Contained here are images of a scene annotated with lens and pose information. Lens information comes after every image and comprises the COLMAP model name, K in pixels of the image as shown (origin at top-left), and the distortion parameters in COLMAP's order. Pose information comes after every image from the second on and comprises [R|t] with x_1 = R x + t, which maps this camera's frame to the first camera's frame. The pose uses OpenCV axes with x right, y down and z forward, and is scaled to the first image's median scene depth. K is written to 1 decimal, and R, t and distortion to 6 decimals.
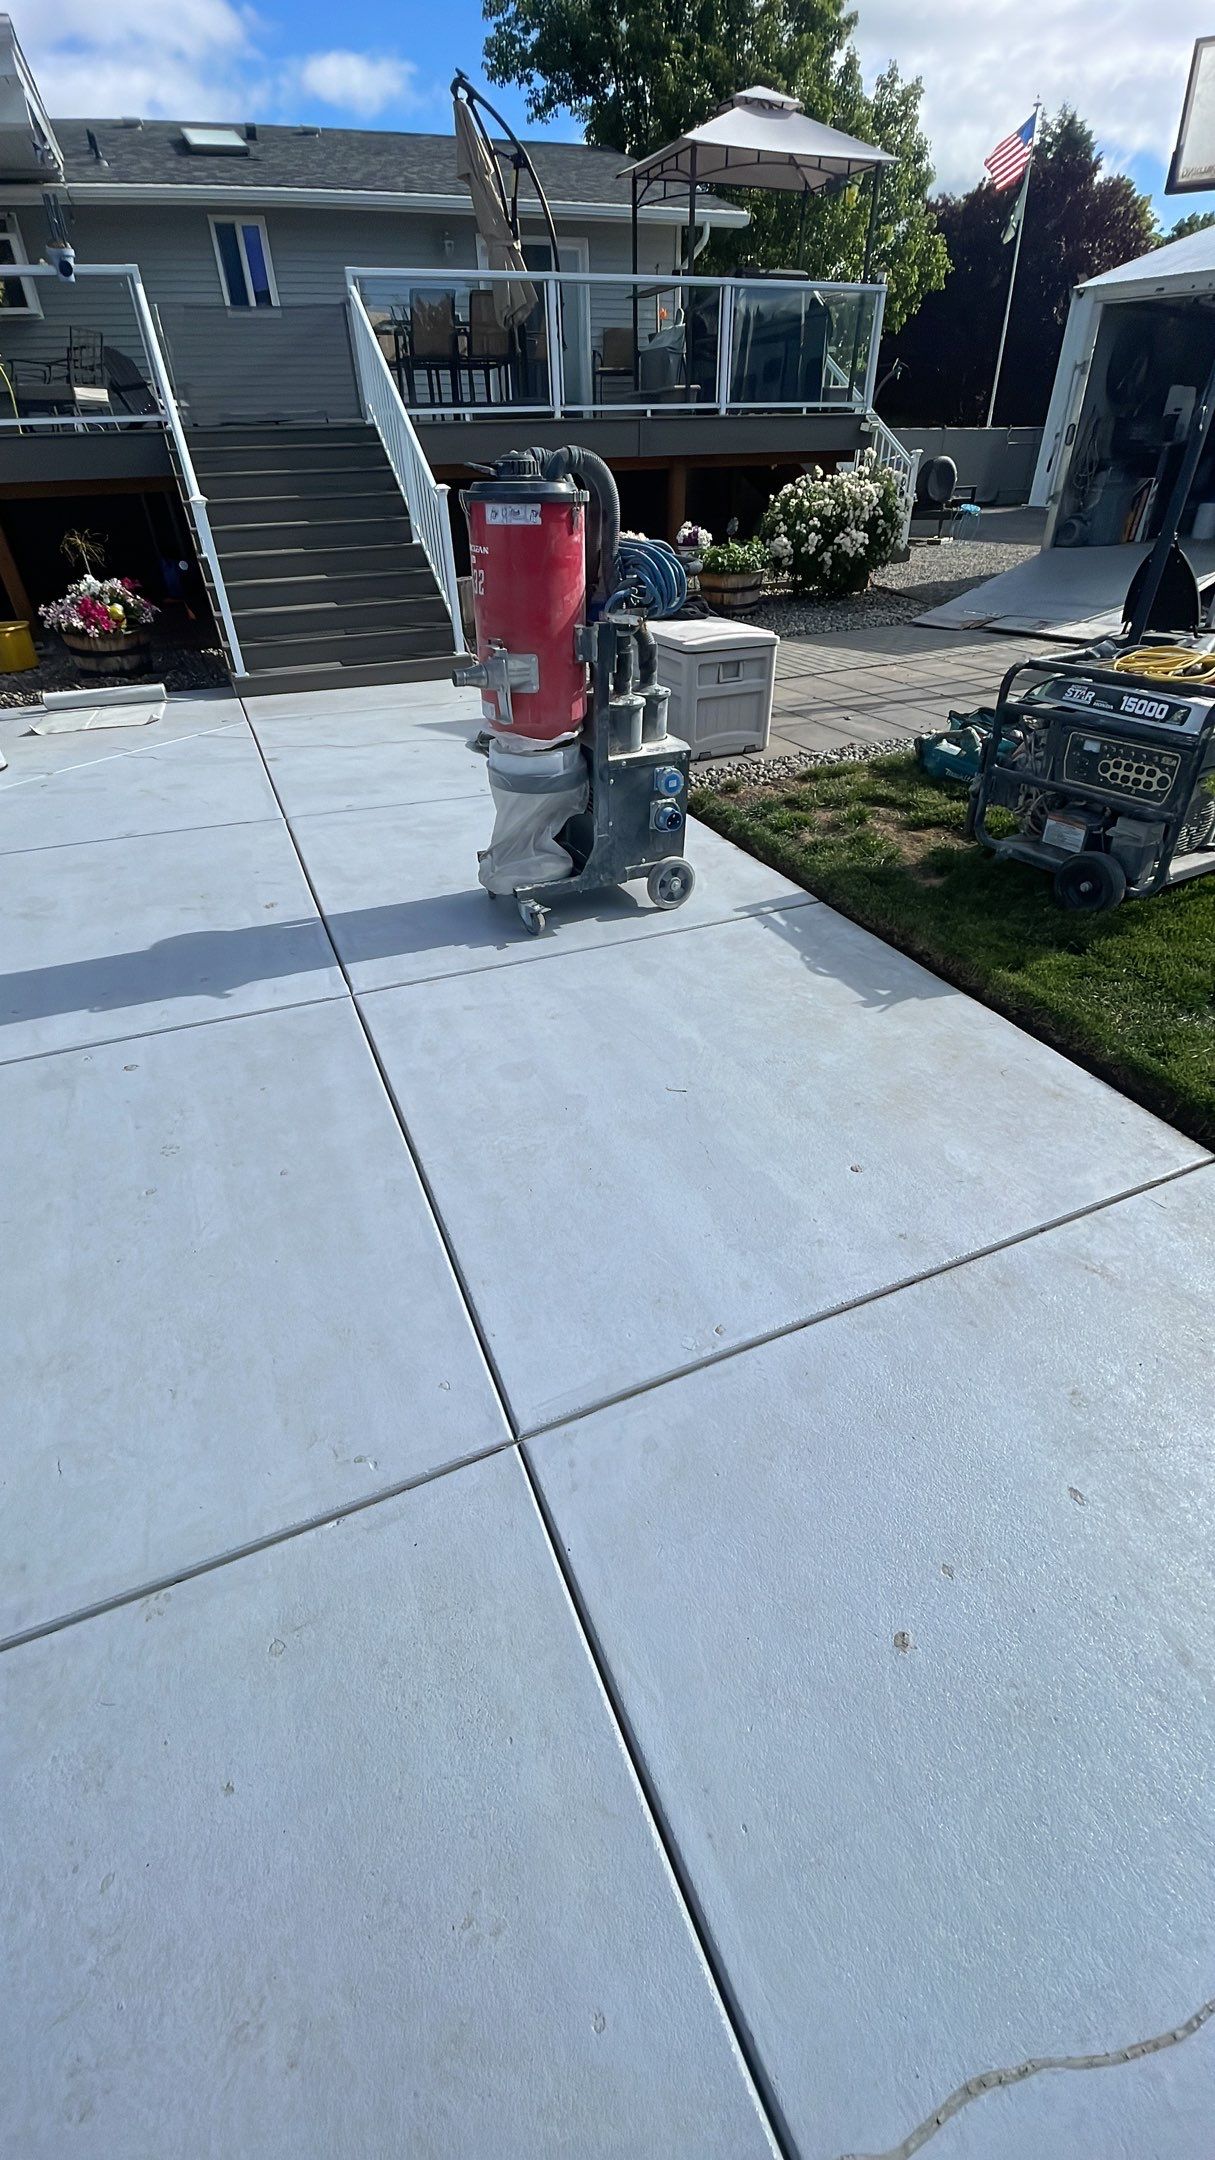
lens RADIAL K [[851.1, 0, 603.5], [0, 851.1, 1067.0], [0, 0, 1]] dist [0.017742, -0.016849]
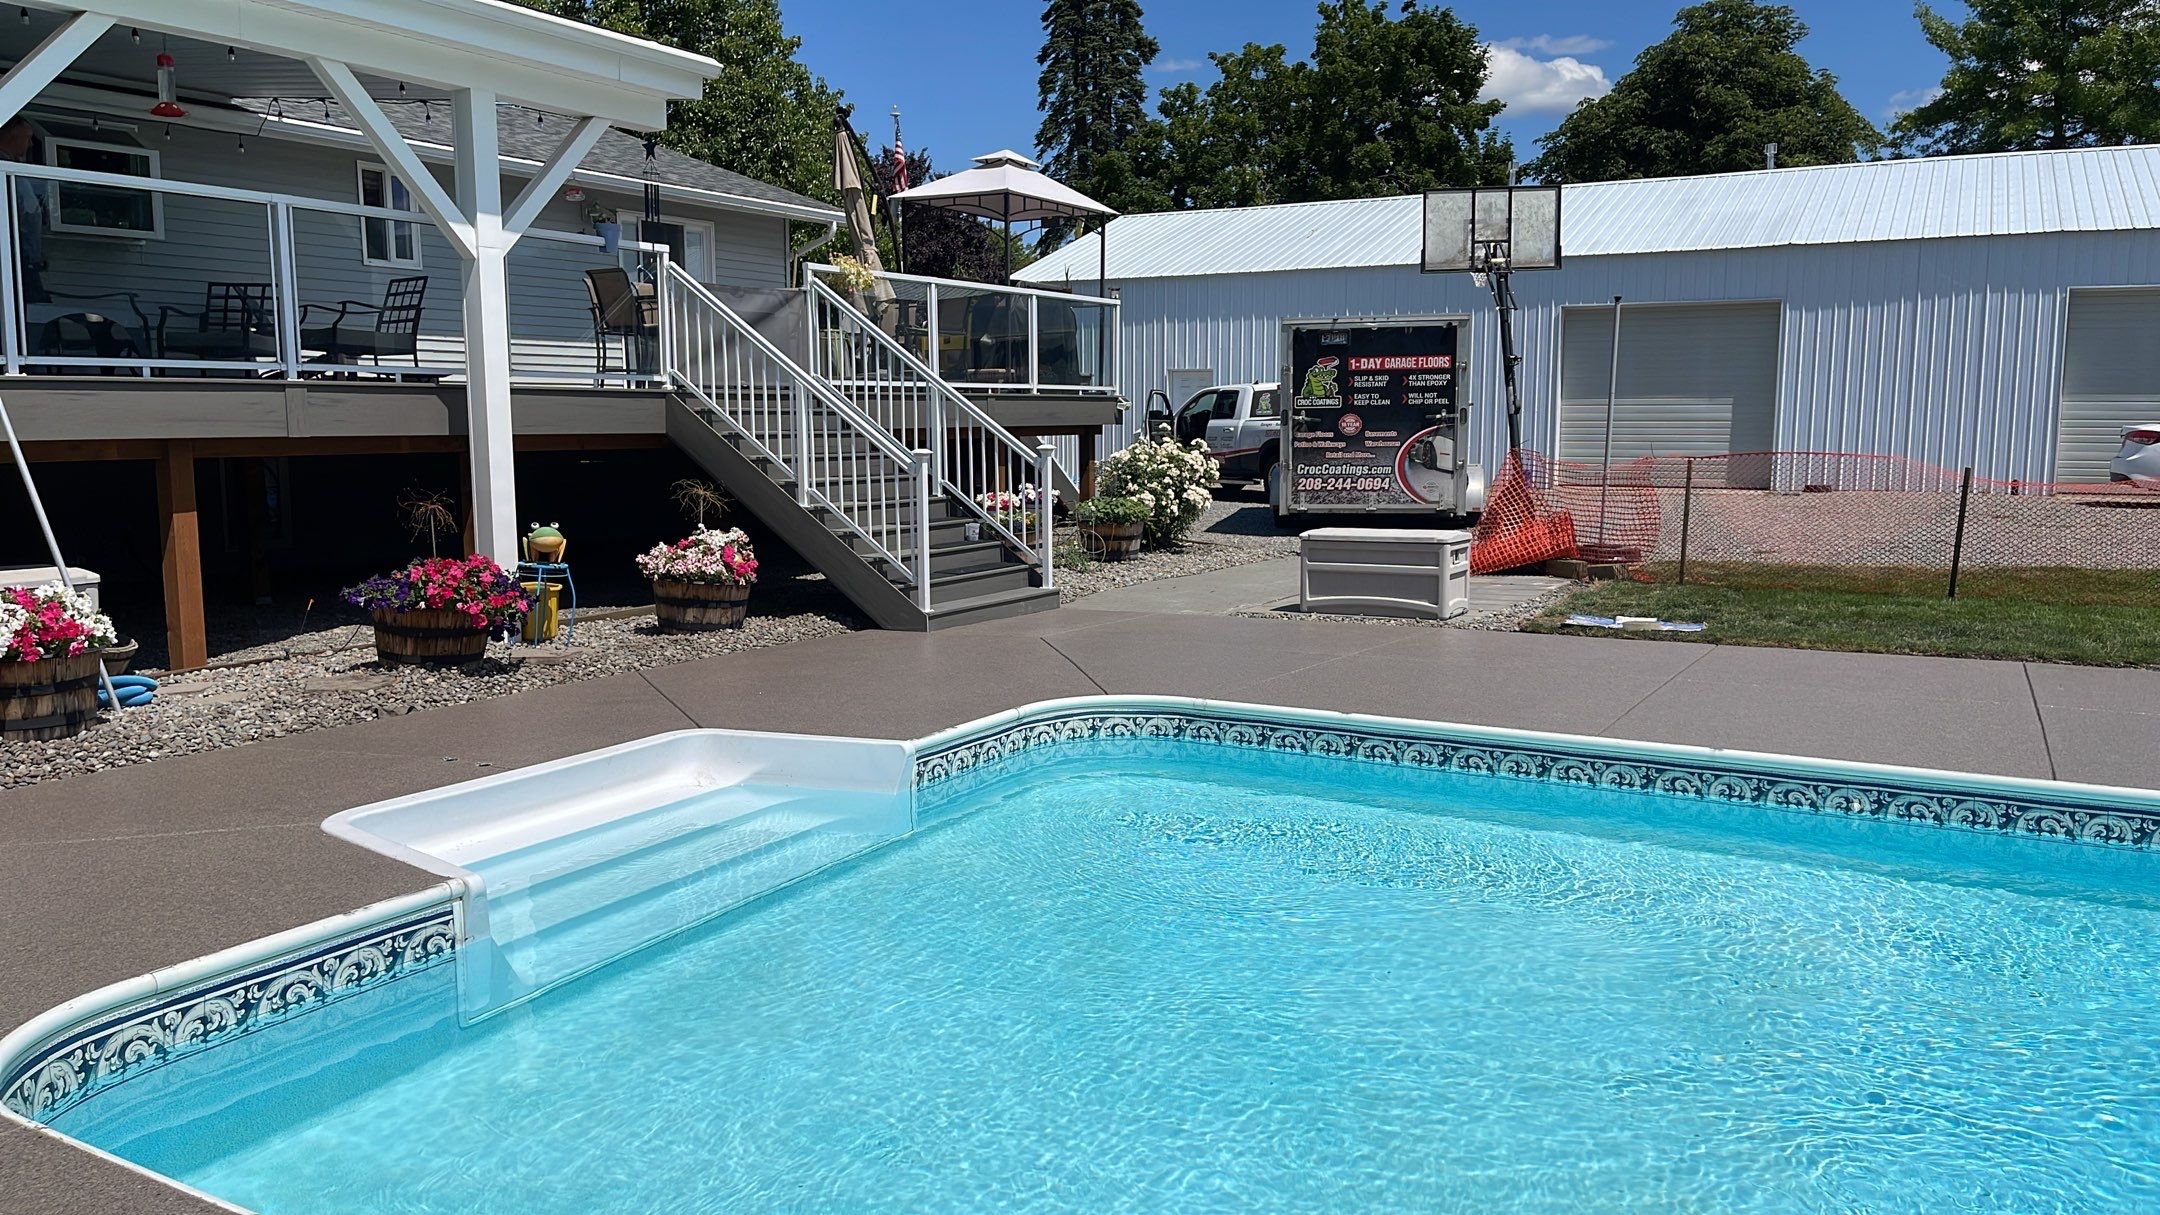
lens RADIAL K [[1602.2, 0, 1073.4], [0, 1602.2, 613.8], [0, 0, 1]] dist [0.077725, -0.101986]
pose [[0.791923, -0.053727, 0.608253, -1.006344], [0.344880, 0.861380, -0.372936, 0.186593], [-0.503901, 0.505111, 0.700676, -0.223427]]
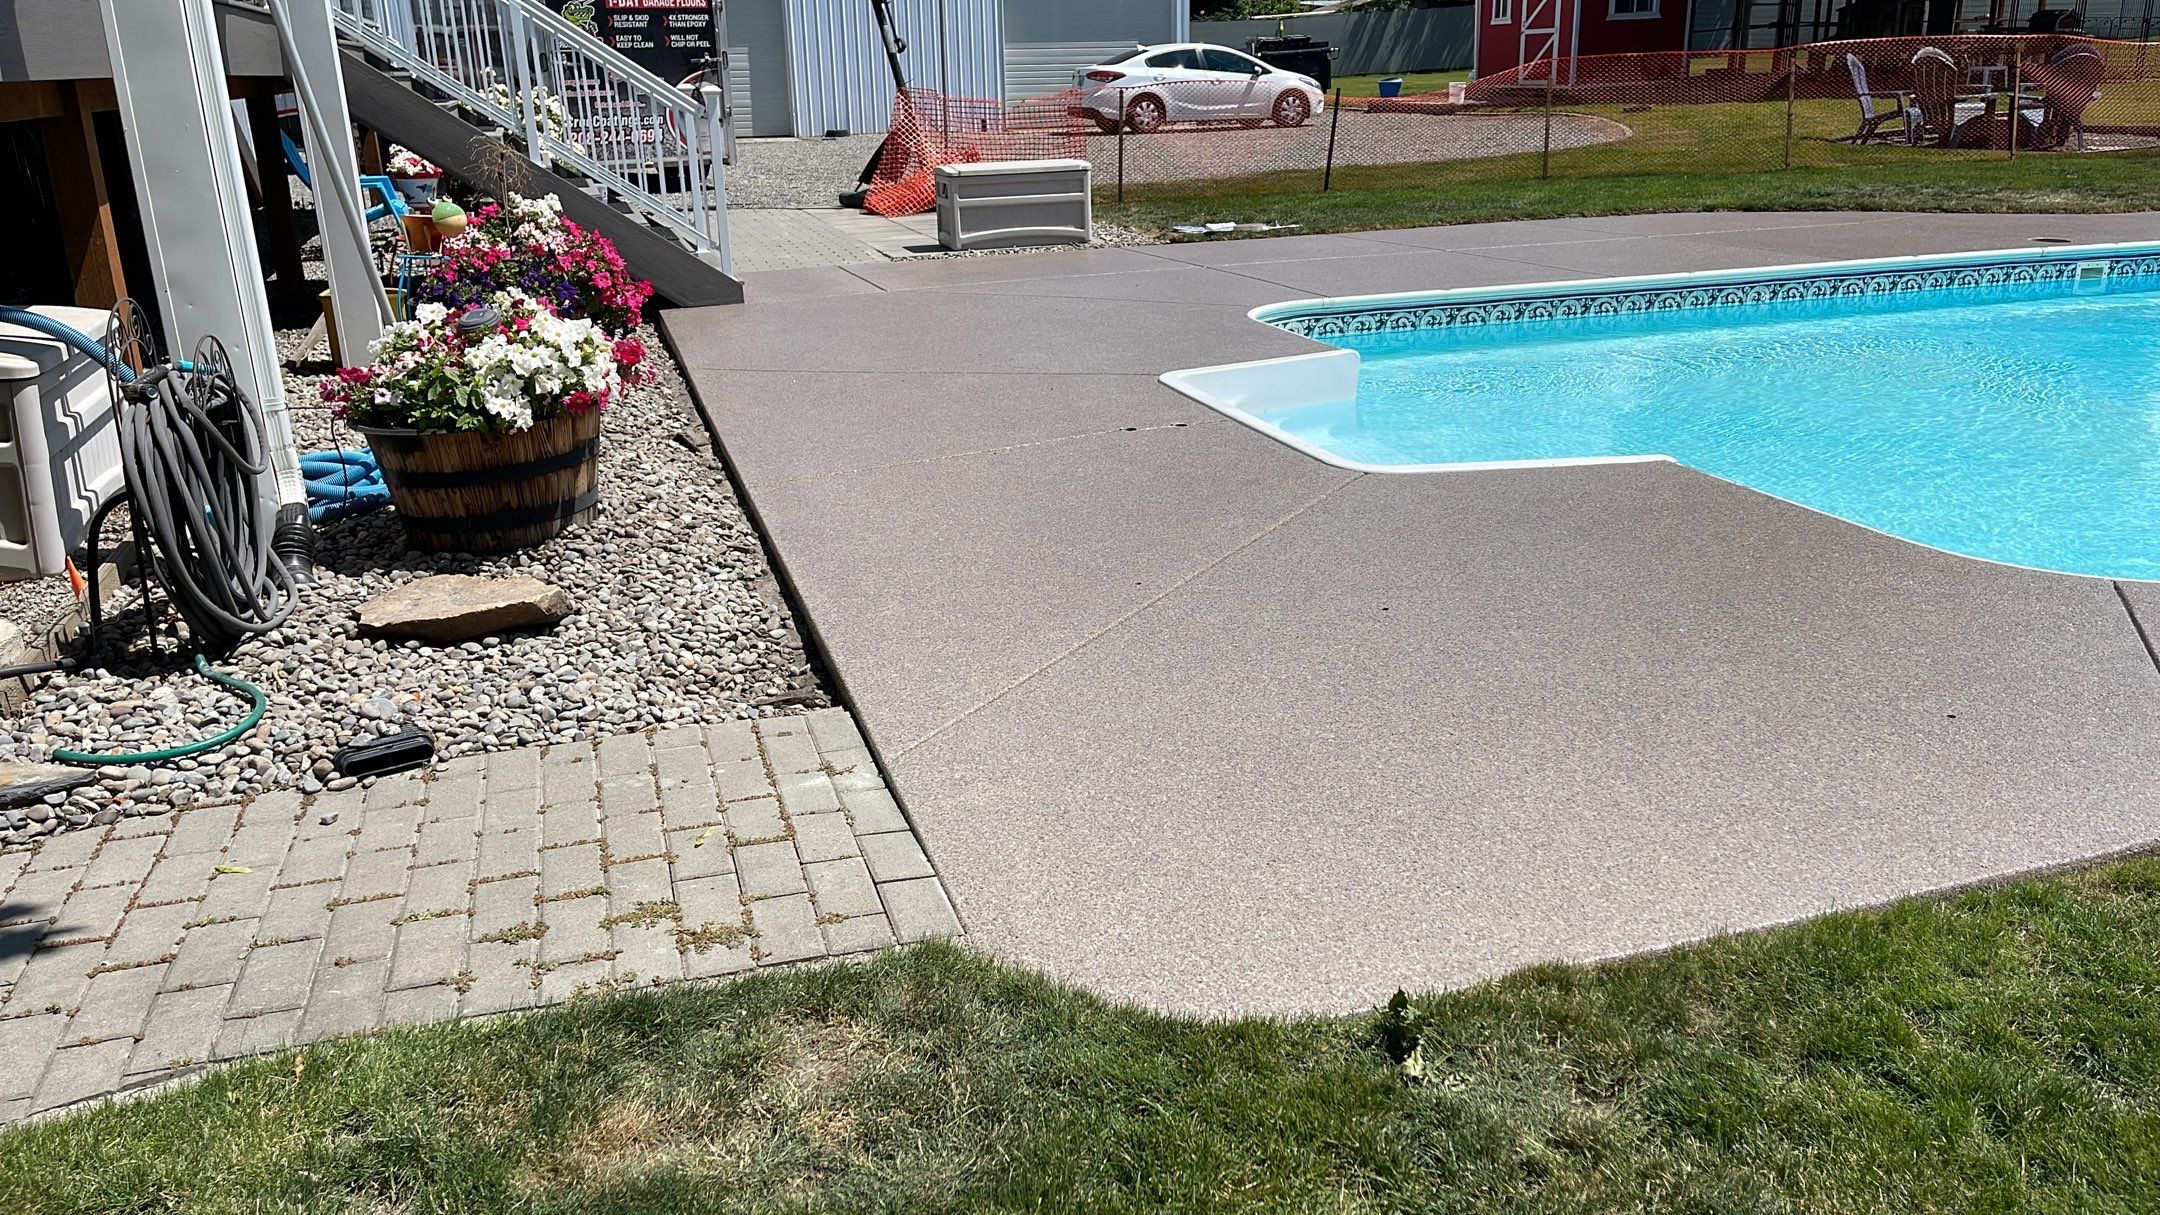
lens RADIAL K [[1602.2, 0, 1073.4], [0, 1602.2, 613.8], [0, 0, 1]] dist [0.077725, -0.101986]
pose [[0.087268, -0.301025, 0.949615, -1.460618], [0.598534, 0.777854, 0.191573, -0.228410], [-0.796330, 0.551658, 0.248055, 0.393568]]
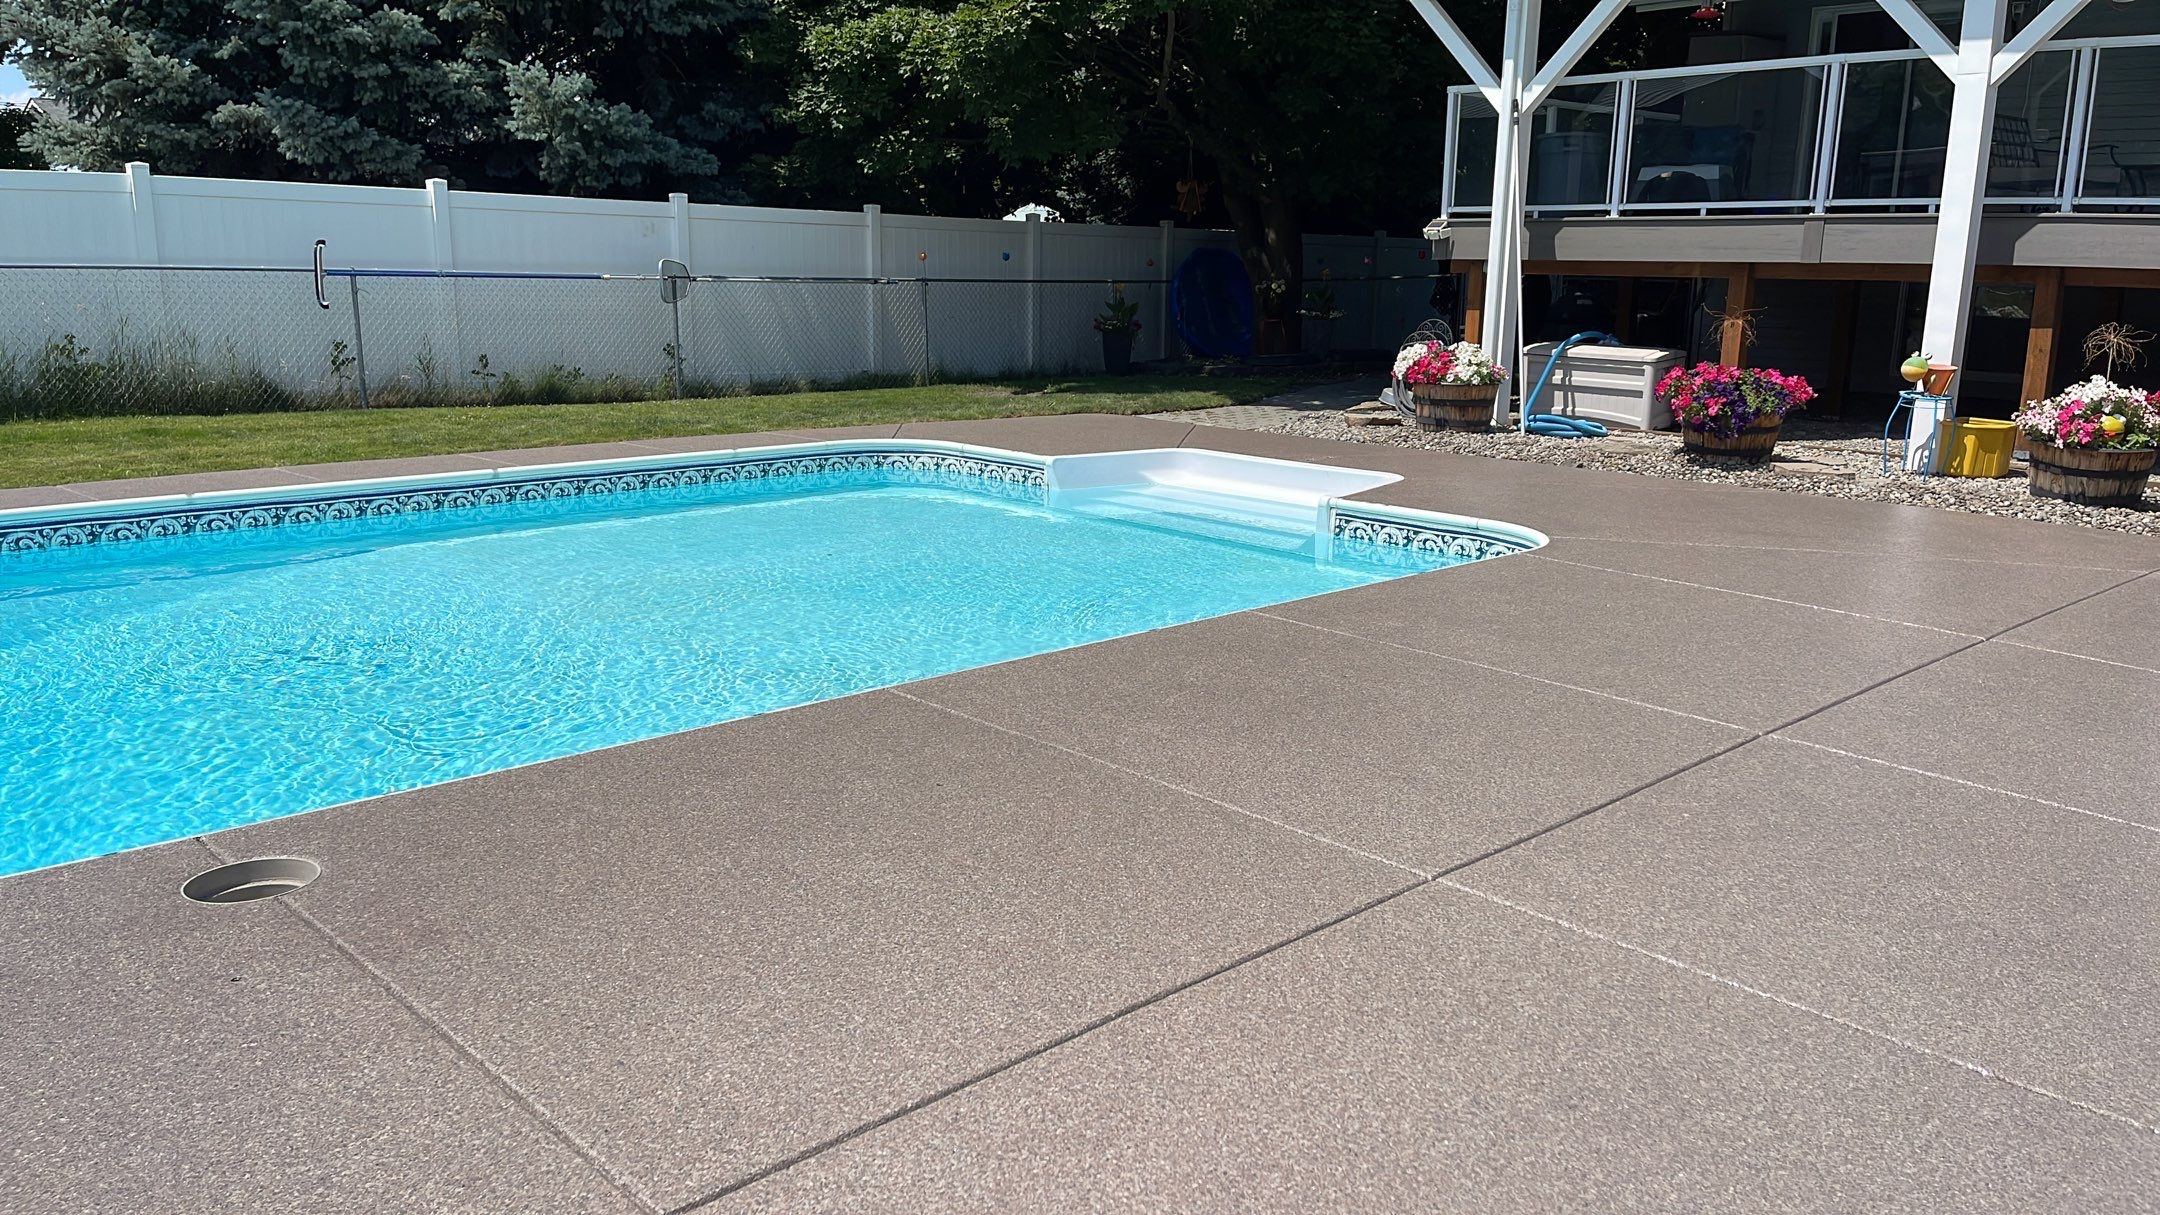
lens RADIAL K [[1602.2, 0, 1073.4], [0, 1602.2, 613.8], [0, 0, 1]] dist [0.077725, -0.101986]
pose [[0.346320, 0.234550, -0.908322, 0.310118], [-0.568014, 0.823009, -0.004050, 0.072311], [0.746607, 0.517342, 0.418252, -0.100354]]
